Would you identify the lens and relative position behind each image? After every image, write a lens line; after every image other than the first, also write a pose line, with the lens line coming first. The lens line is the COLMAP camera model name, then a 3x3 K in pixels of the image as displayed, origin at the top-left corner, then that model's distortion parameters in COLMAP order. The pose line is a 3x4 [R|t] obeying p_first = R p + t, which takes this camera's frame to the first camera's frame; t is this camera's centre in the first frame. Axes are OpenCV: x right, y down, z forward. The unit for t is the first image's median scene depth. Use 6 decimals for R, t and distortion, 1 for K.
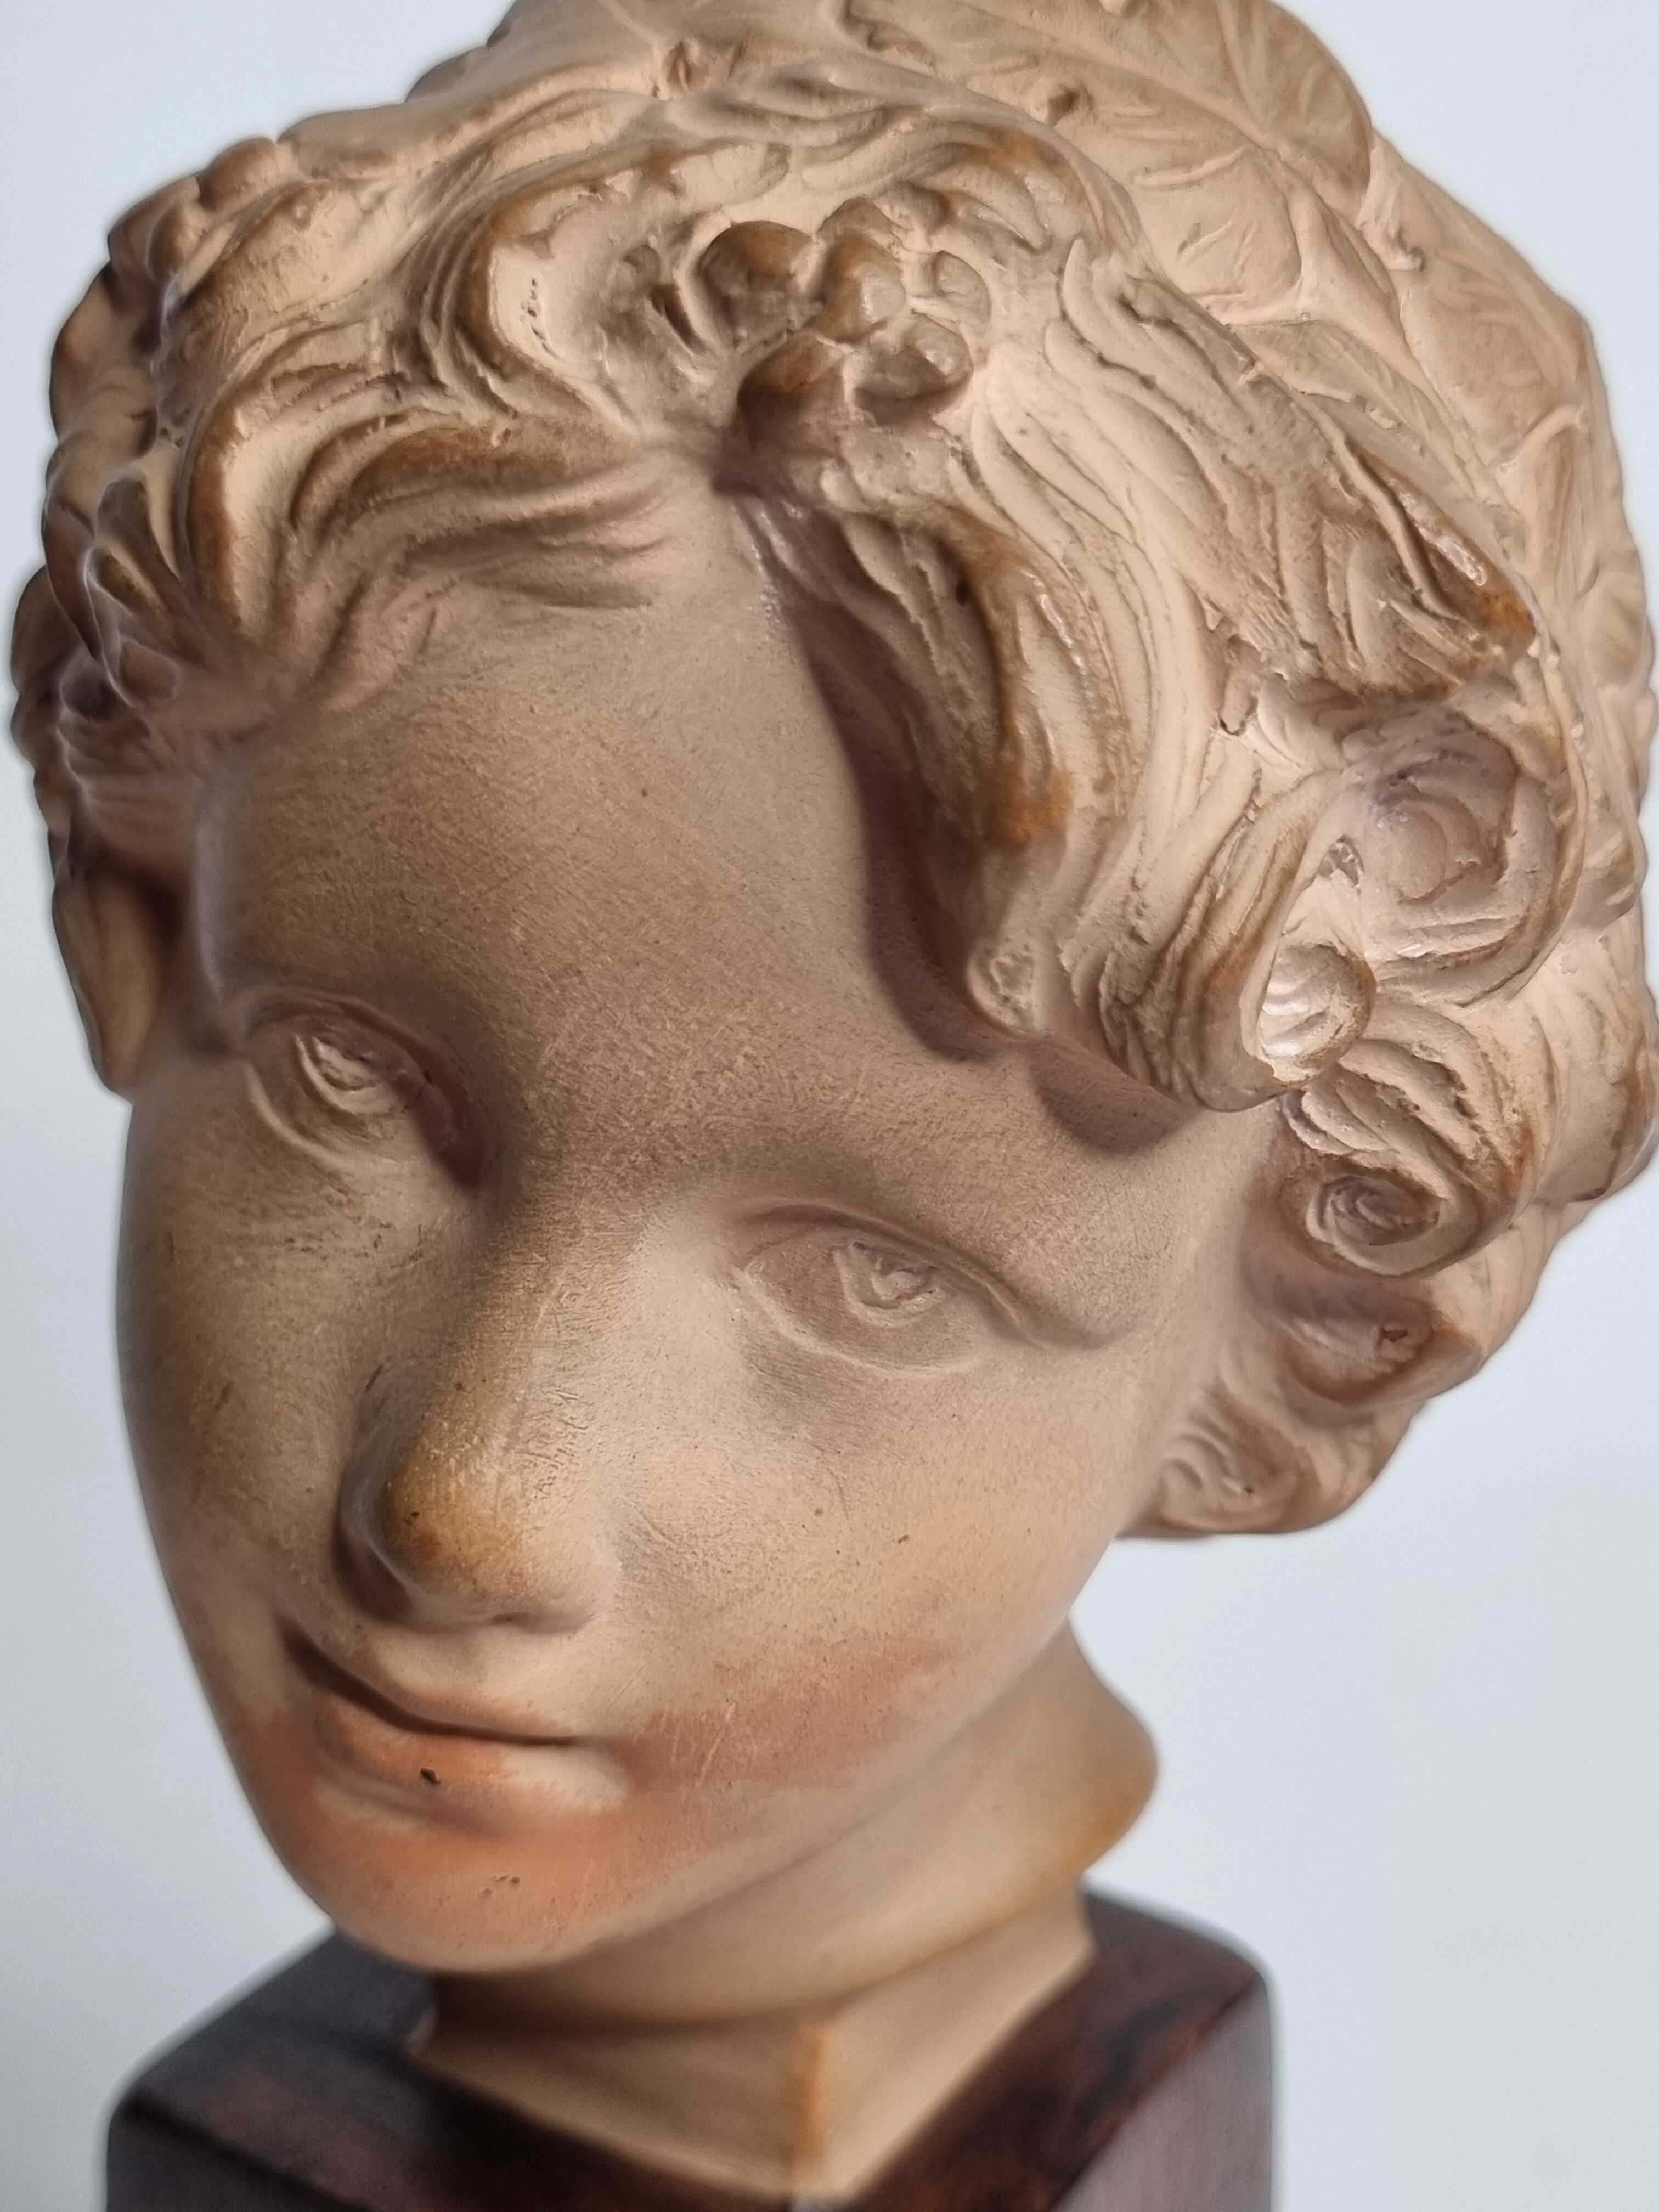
lens RADIAL K [[3104.7, 0, 880.1], [0, 3104.7, 1028.2], [0, 0, 1]] dist [-0.017656, 0.000000]
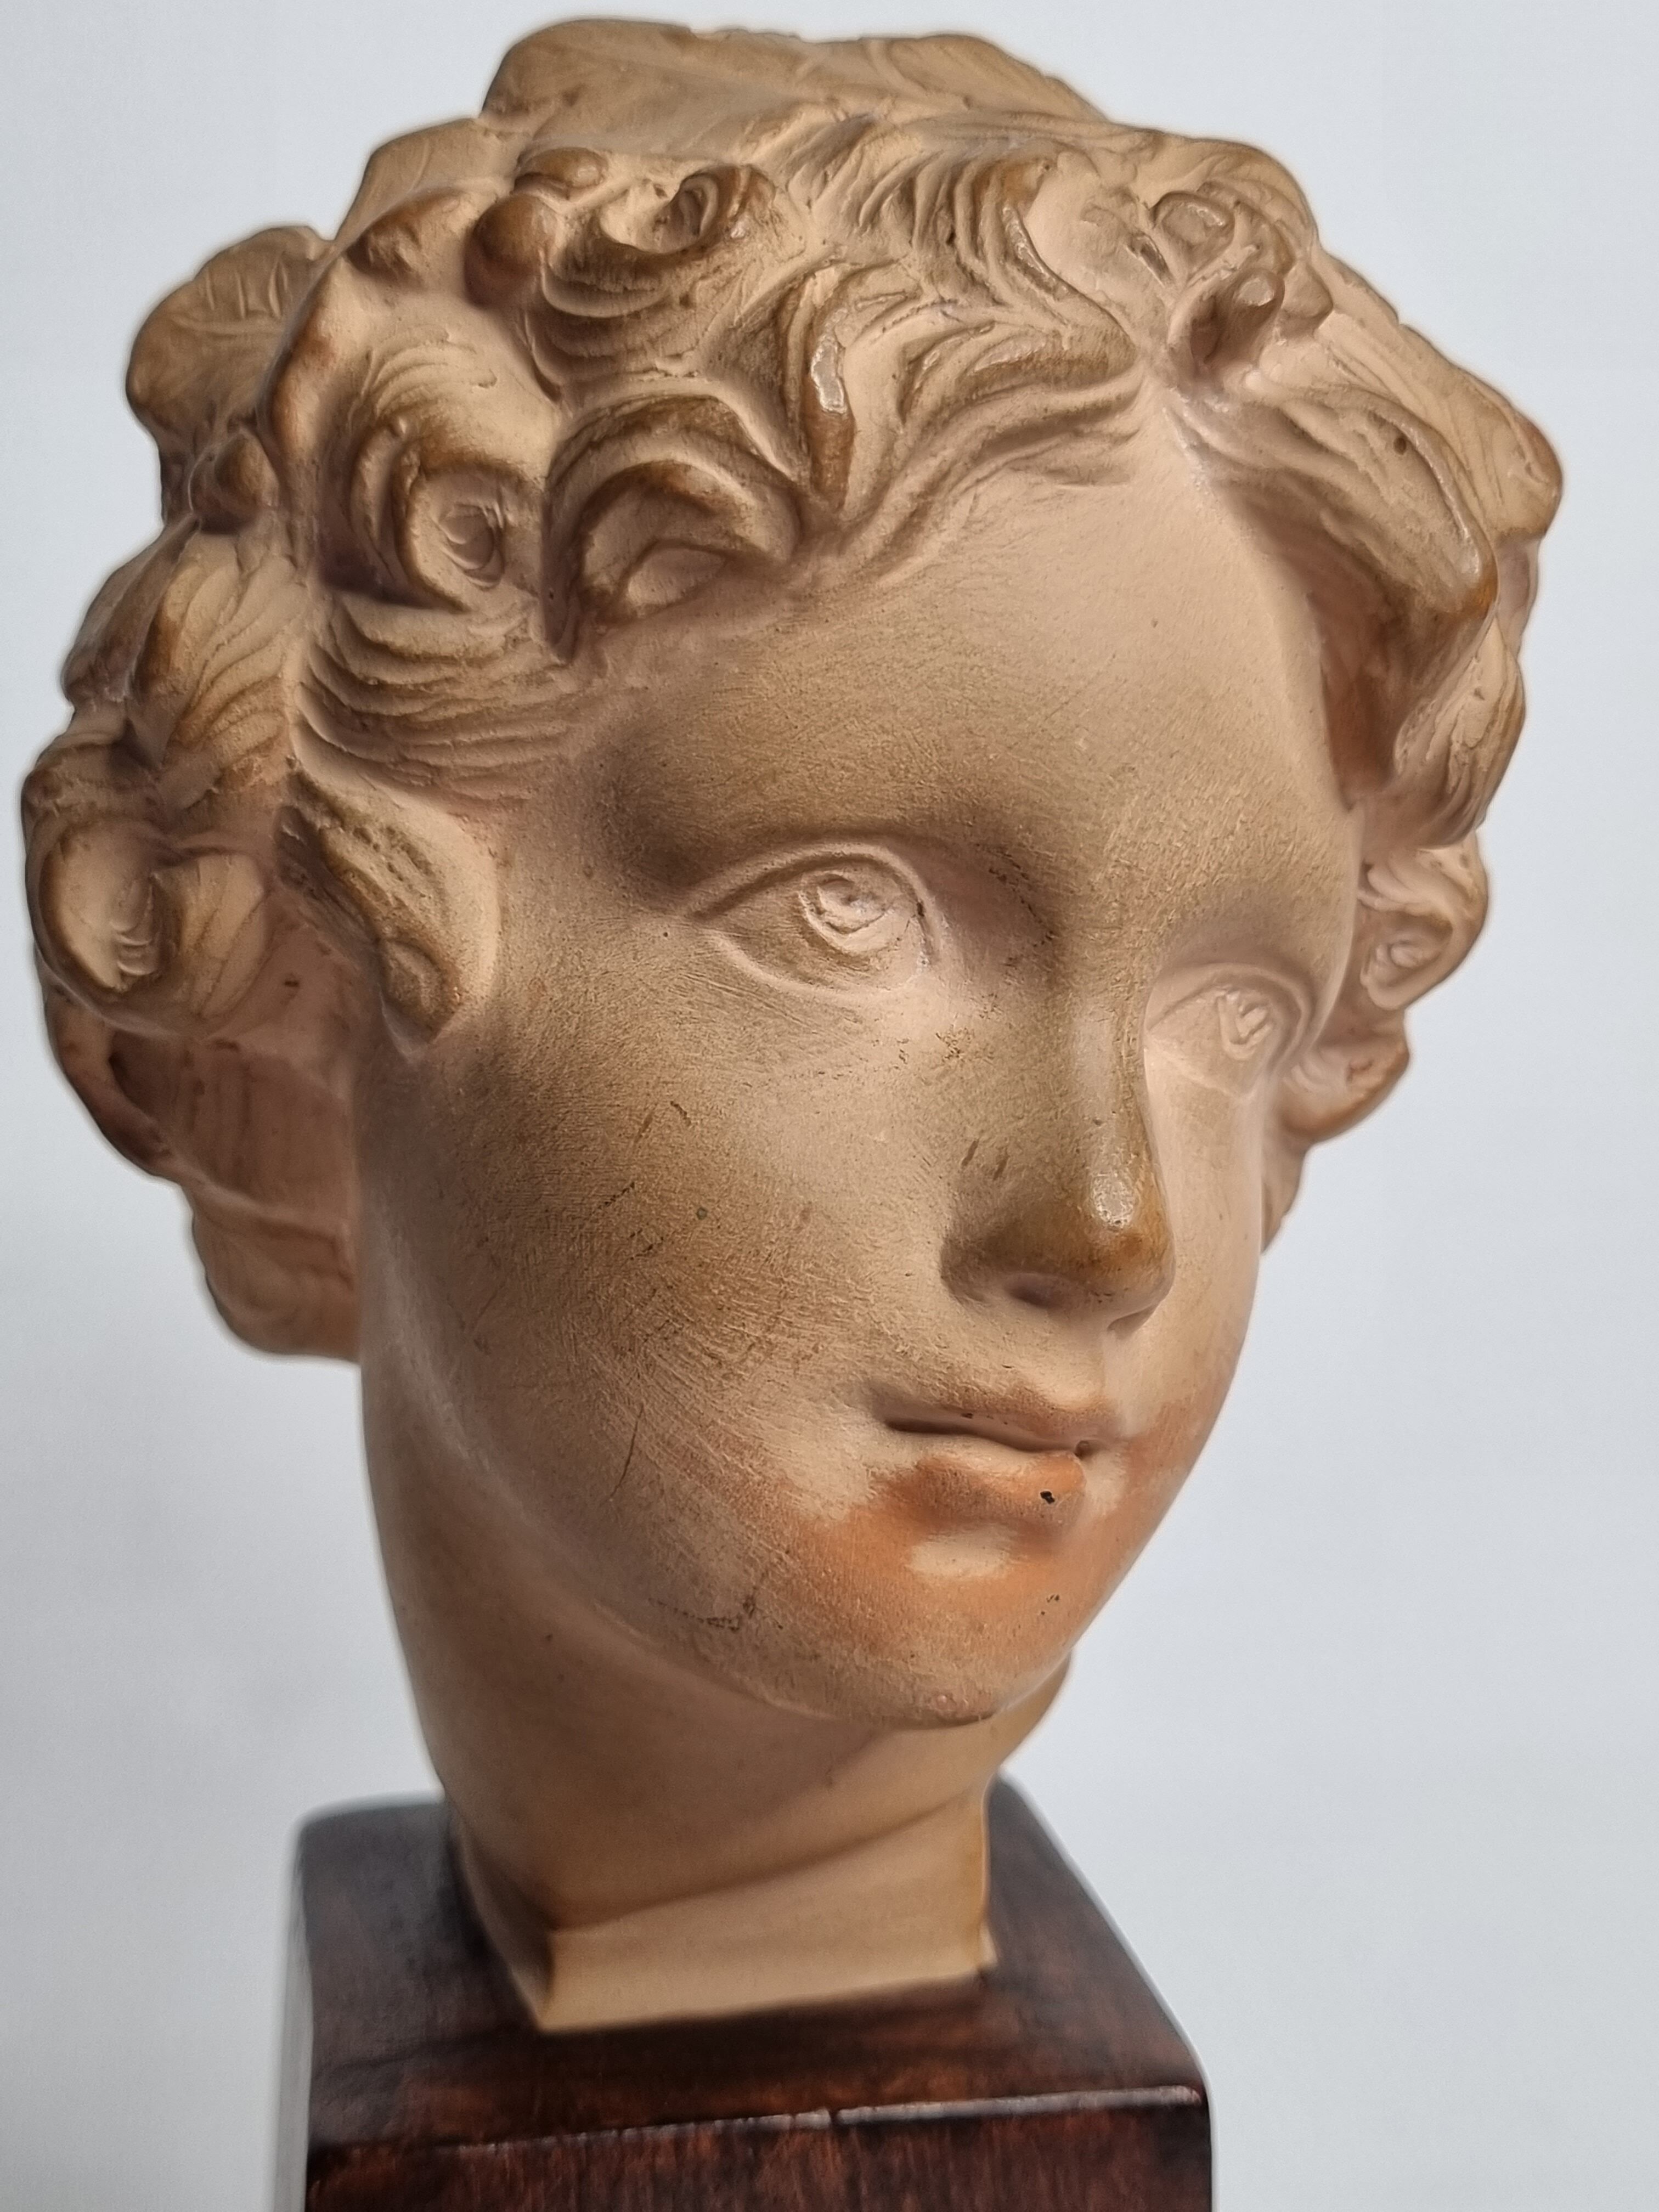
lens RADIAL K [[3104.7, 0, 895.4], [0, 3104.7, 1039.9], [0, 0, 1]] dist [-0.017656, 0.000000]
pose [[0.724124, -0.118124, 0.679478, -1.009043], [0.215174, 0.974739, -0.059859, 0.140087], [-0.655243, 0.189552, 0.731250, 0.162078]]
